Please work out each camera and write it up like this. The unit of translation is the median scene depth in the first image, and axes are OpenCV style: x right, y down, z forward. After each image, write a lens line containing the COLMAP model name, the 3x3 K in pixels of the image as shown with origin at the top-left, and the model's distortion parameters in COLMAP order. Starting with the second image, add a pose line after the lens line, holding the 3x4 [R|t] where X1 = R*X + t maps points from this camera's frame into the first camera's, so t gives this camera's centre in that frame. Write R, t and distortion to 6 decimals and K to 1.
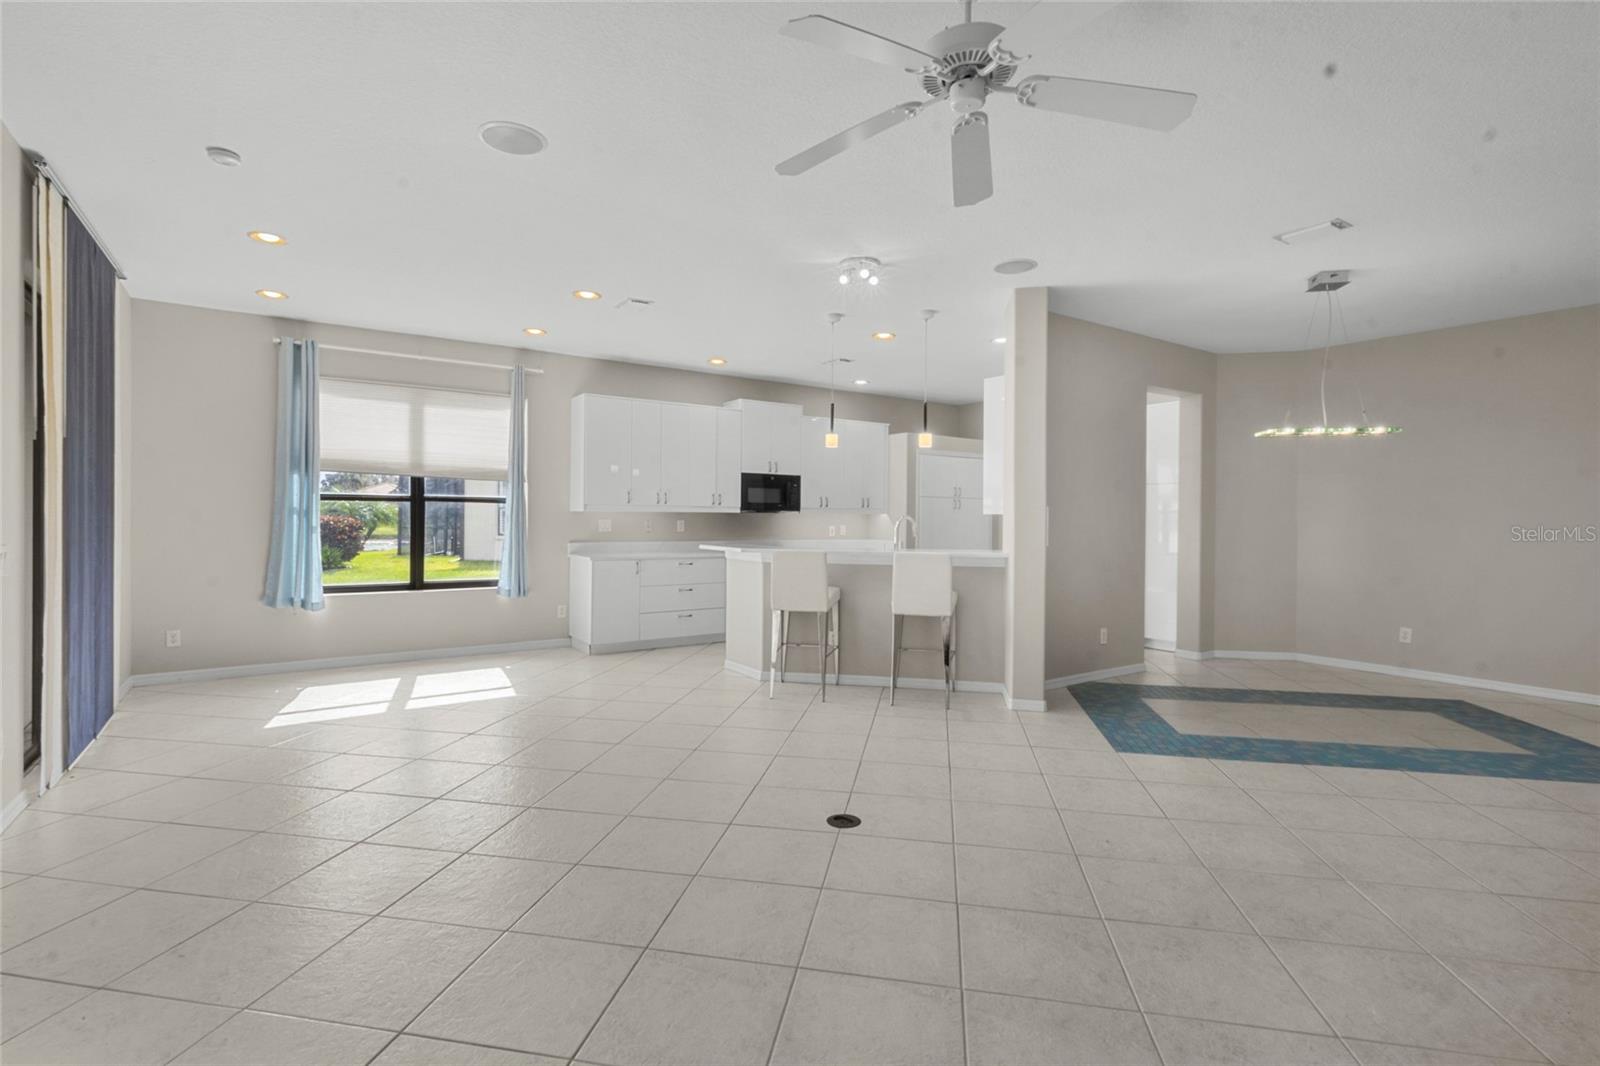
lens RADIAL K [[737.9, 0, 795.9], [0, 737.9, 520.9], [0, 0, 1]] dist [-0.000092, 0.001300]
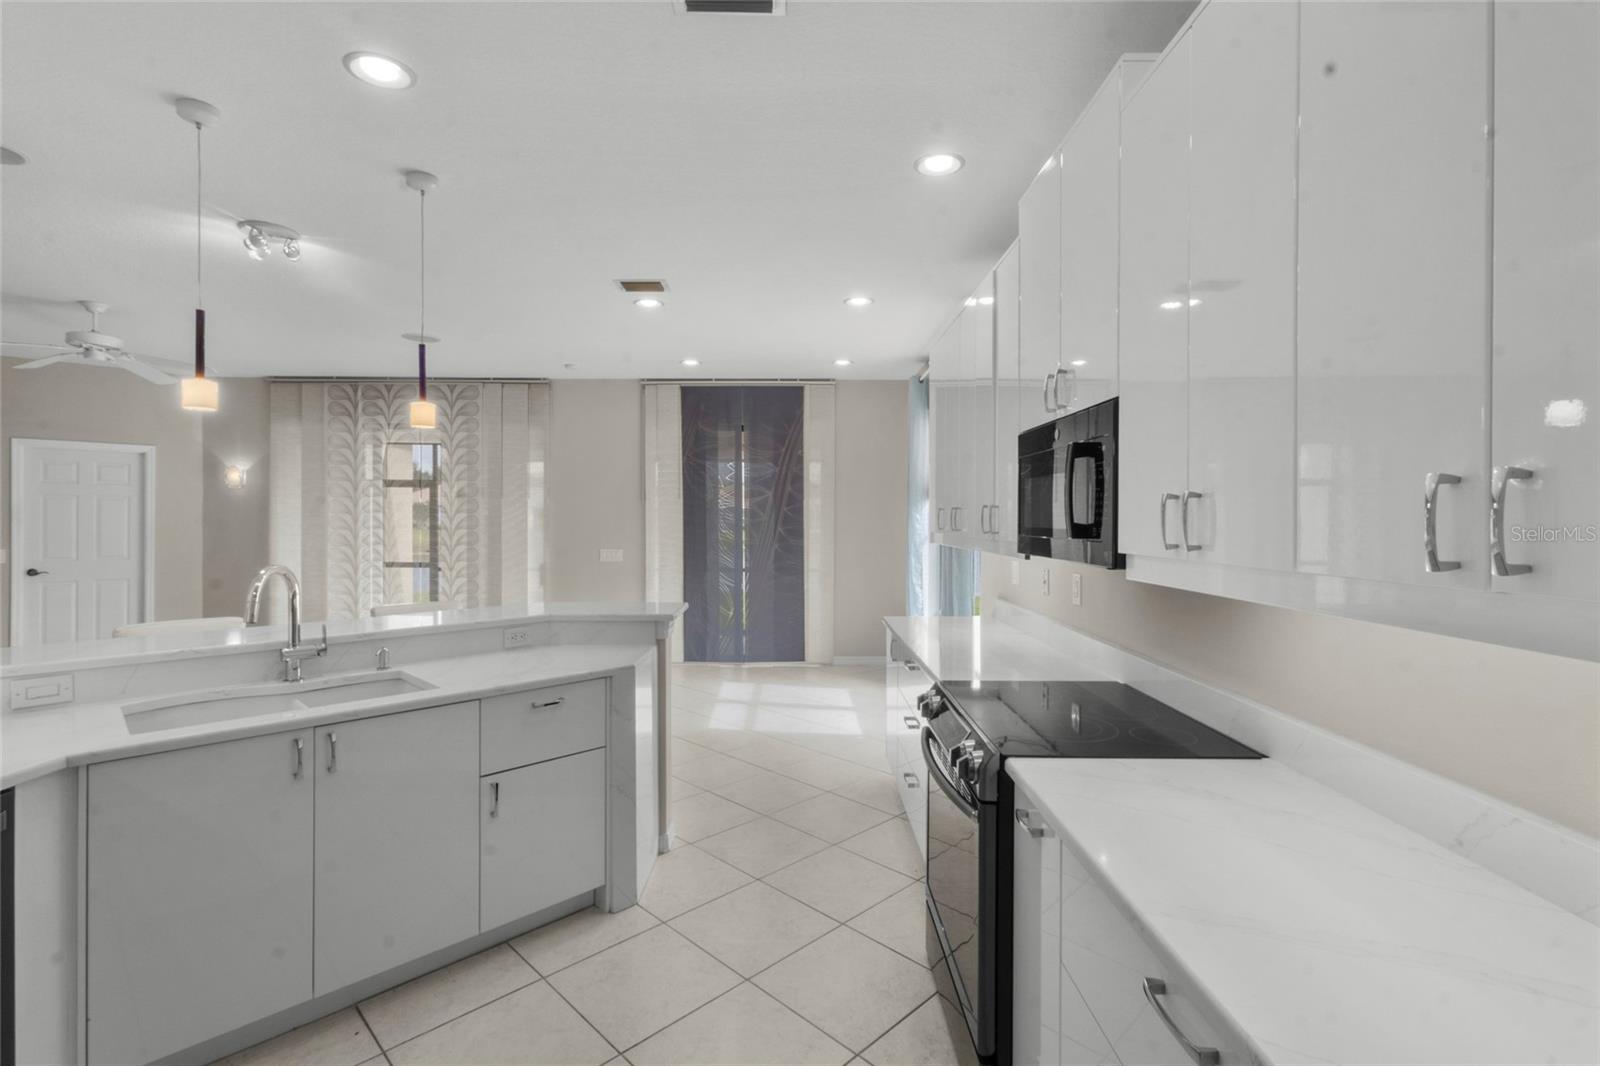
lens RADIAL K [[737.9, 0, 795.9], [0, 737.9, 520.9], [0, 0, 1]] dist [-0.000092, 0.001300]
pose [[-0.562554, -0.007647, -0.826725, 0.355630], [-0.014149, 0.999900, 0.000379, -0.039452], [0.826640, 0.011911, -0.562606, 1.620291]]
